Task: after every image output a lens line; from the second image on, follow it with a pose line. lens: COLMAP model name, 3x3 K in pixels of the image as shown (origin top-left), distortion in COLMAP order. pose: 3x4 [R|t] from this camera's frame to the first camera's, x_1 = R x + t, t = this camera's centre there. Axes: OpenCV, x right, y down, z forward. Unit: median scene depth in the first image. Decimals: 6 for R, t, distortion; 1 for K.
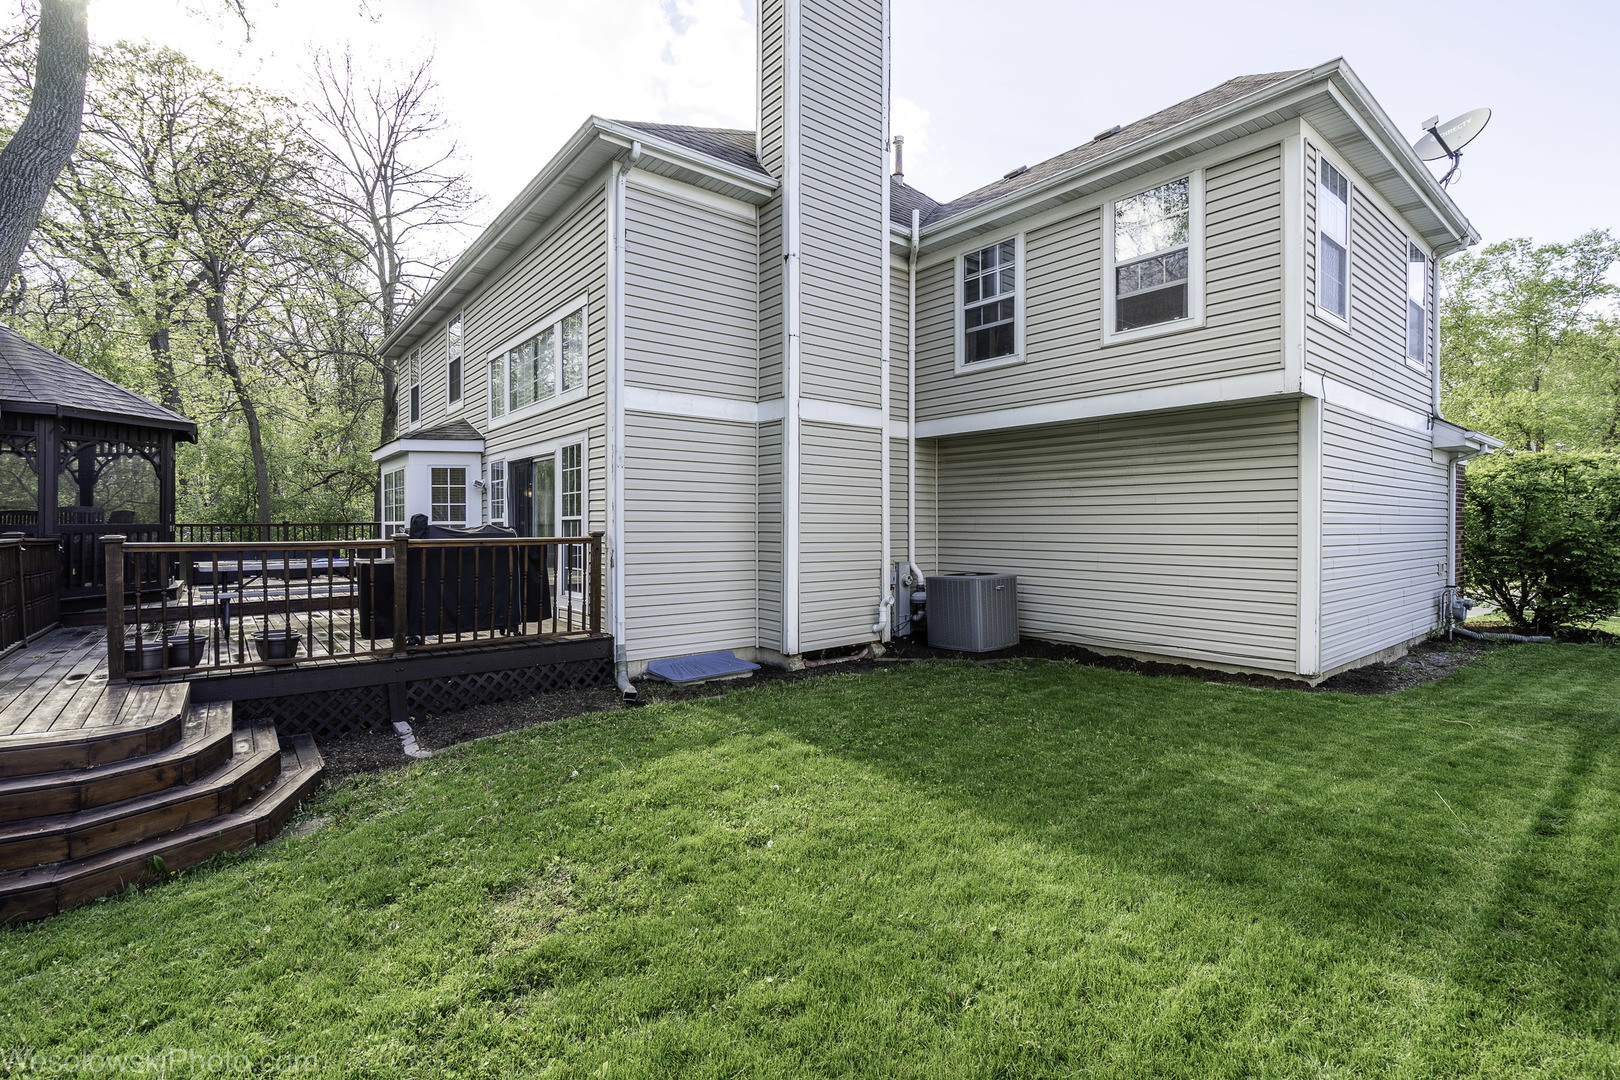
lens RADIAL K [[740.5, 0, 810.0], [0, 740.5, 540.0], [0, 0, 1]] dist [-0.015067, -0.000316]
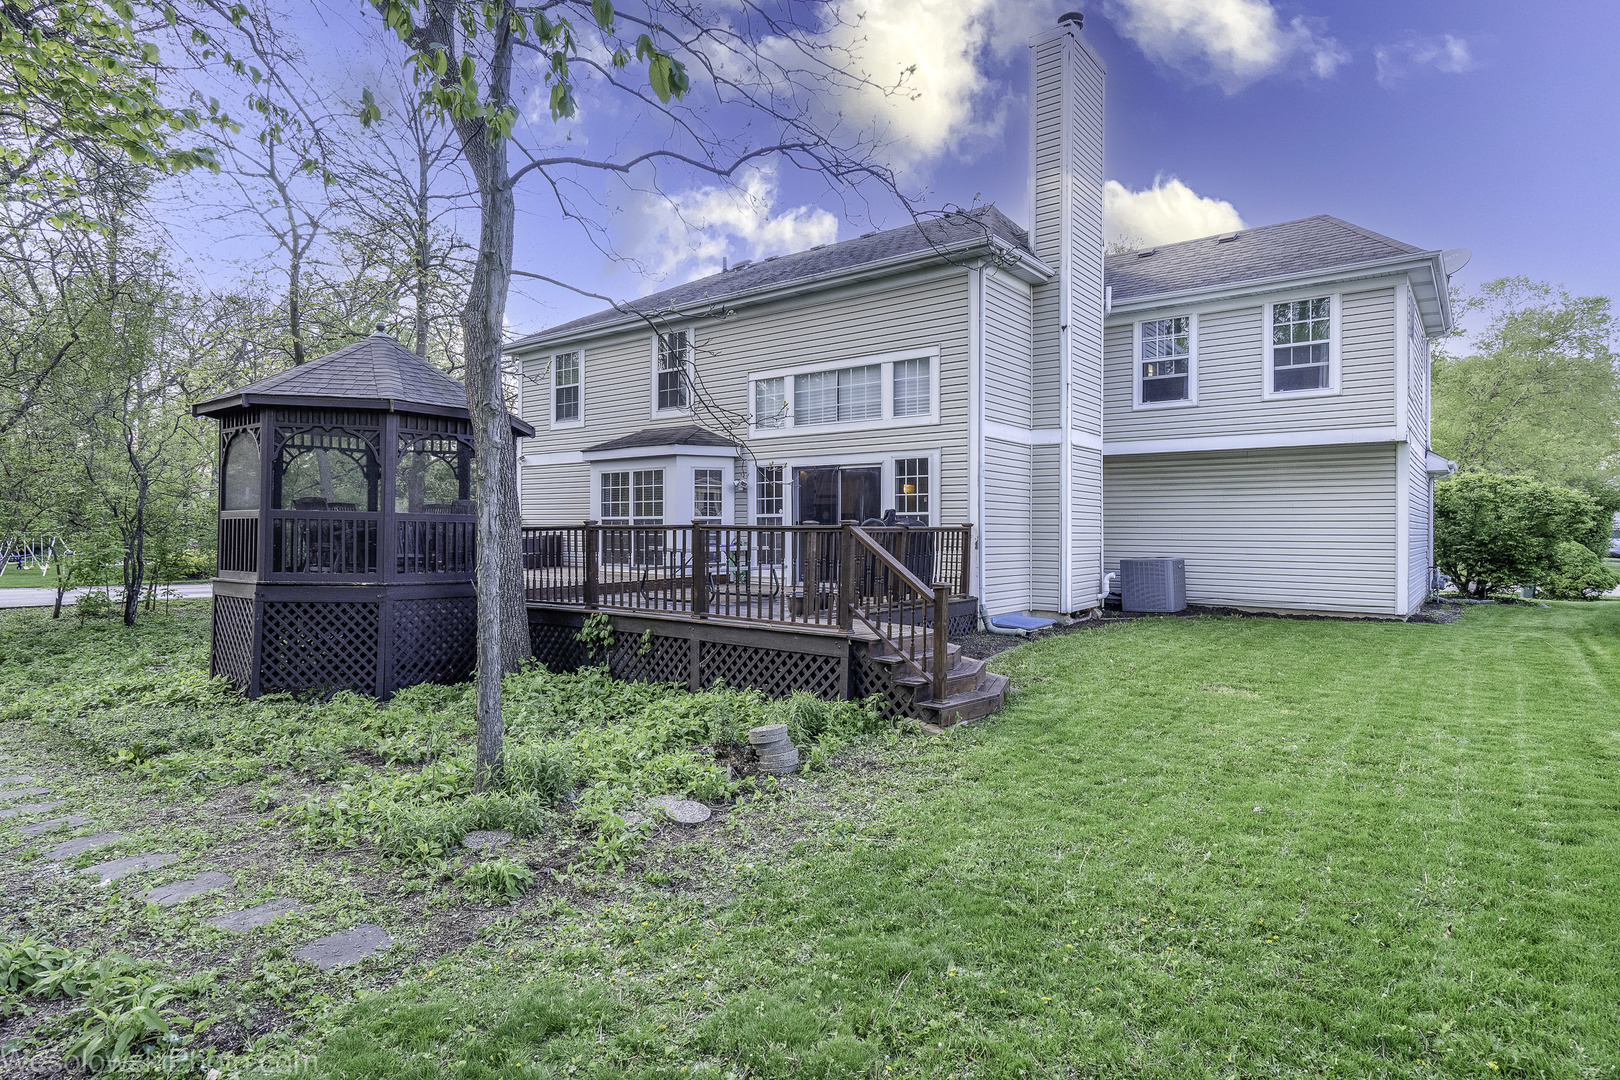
lens RADIAL K [[864.6, 0, 810.0], [0, 864.6, 540.0], [0, 0, 1]] dist [-0.000994, -0.000110]
pose [[0.974980, 0.001968, 0.222284, -0.804861], [0.000104, 0.999957, -0.009311, 0.030811], [-0.222293, 0.009101, 0.974938, -0.447266]]
